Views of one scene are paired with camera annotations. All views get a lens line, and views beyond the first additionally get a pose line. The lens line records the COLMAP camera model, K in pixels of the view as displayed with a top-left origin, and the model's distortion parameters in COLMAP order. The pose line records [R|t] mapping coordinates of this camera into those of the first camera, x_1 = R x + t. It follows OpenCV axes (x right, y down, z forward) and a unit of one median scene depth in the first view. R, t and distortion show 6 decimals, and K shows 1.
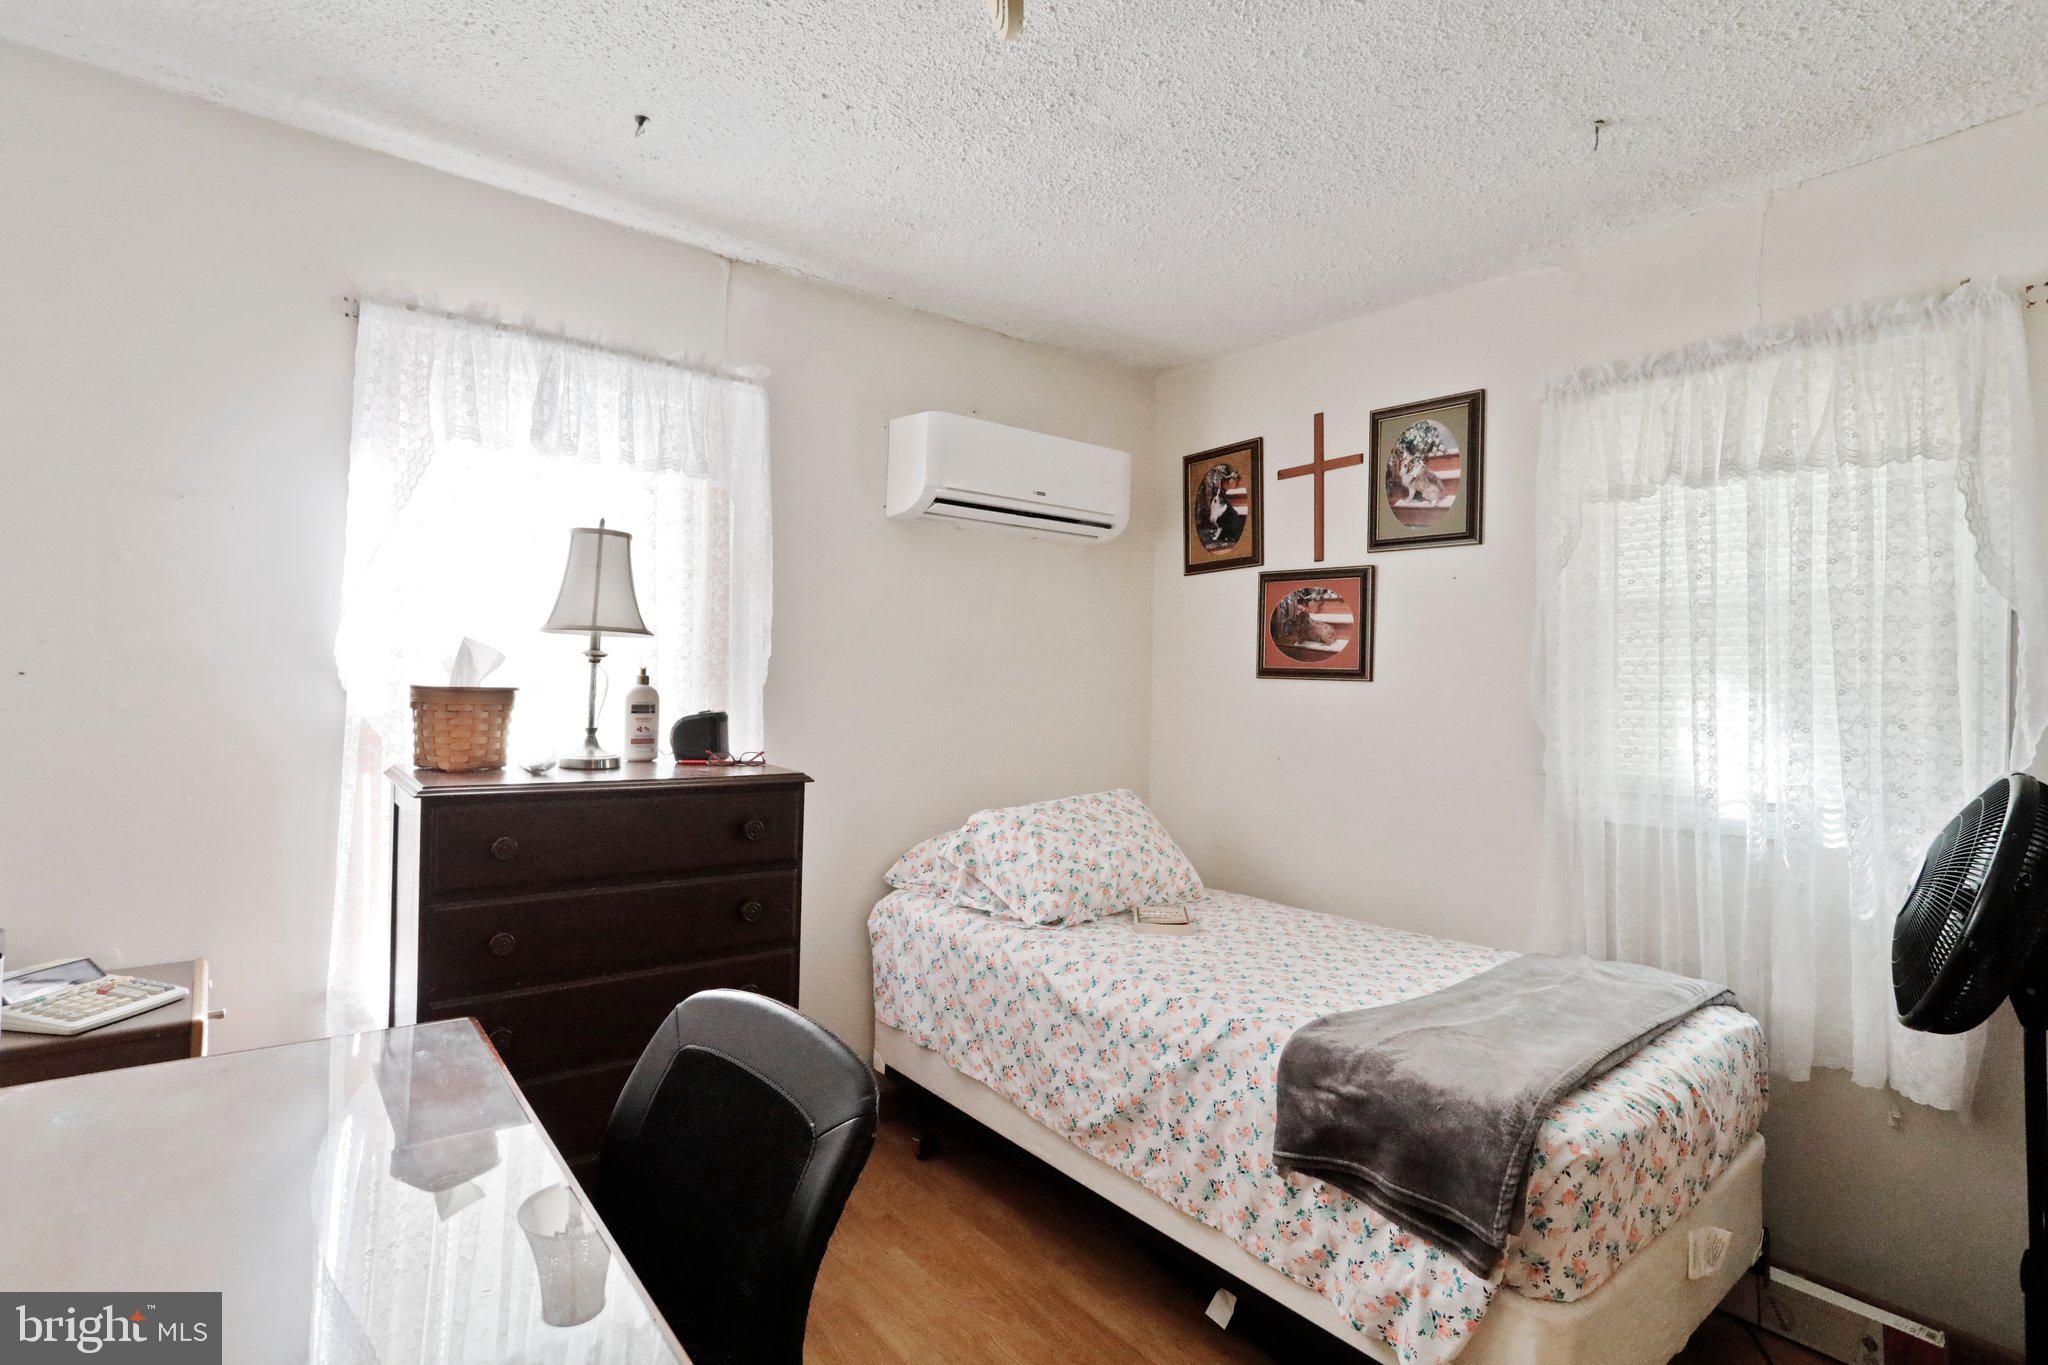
lens RADIAL K [[986.0, 0, 1018.3], [0, 986.0, 669.9], [0, 0, 1]] dist [-0.064943, 0.031197]
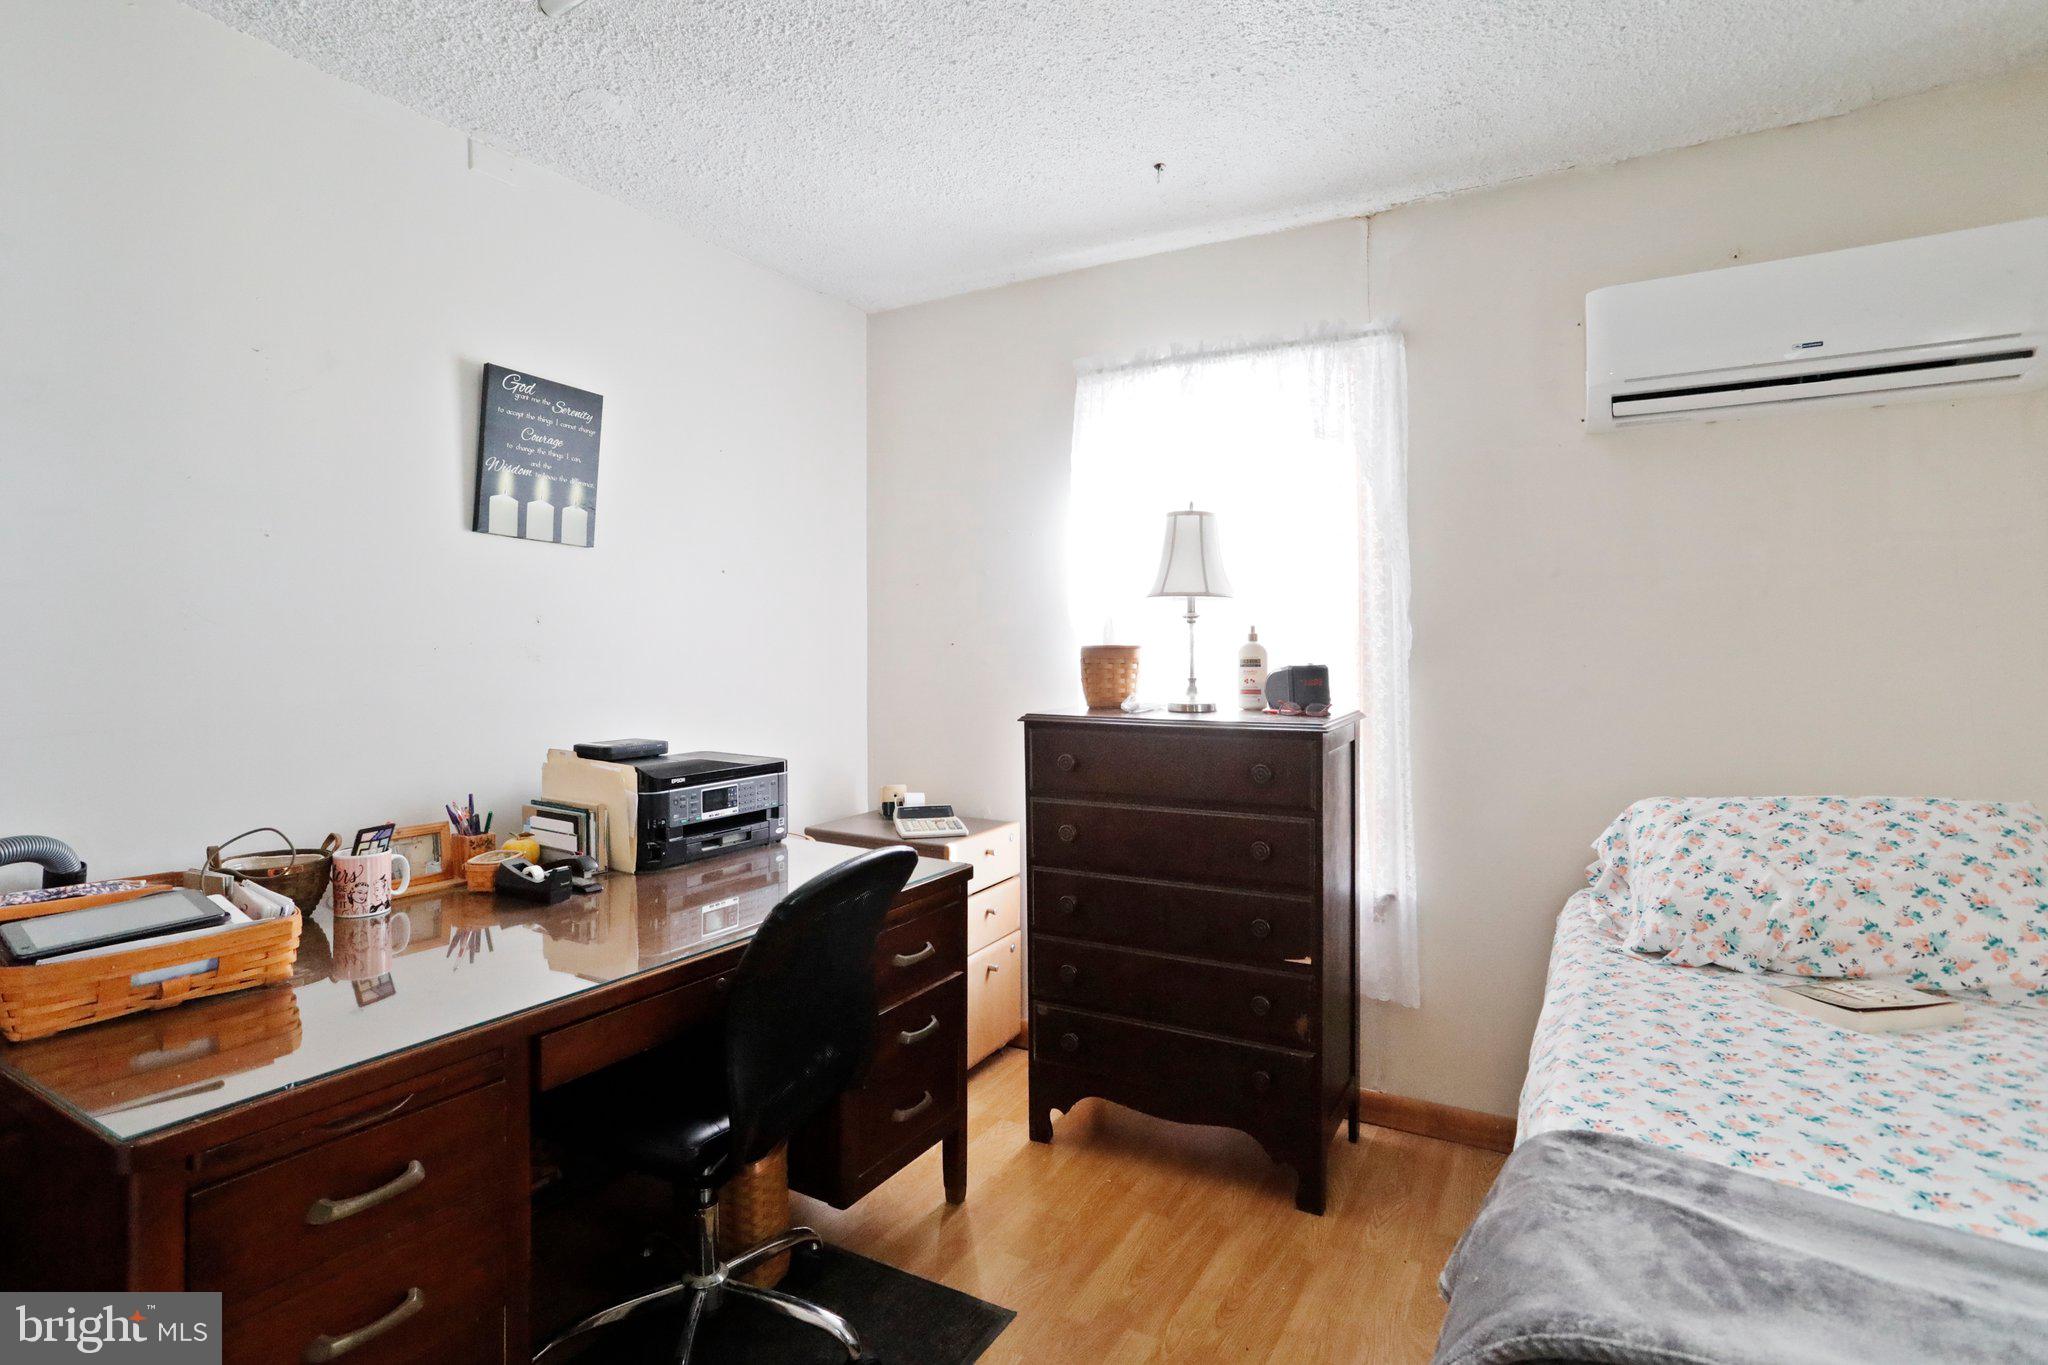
lens RADIAL K [[986.0, 0, 1018.3], [0, 986.0, 669.9], [0, 0, 1]] dist [-0.064943, 0.031197]
pose [[0.370776, -0.006177, -0.928702, 0.604642], [0.022152, 0.999752, 0.002195, 0.042209], [0.928458, -0.021386, 0.370821, 0.352952]]
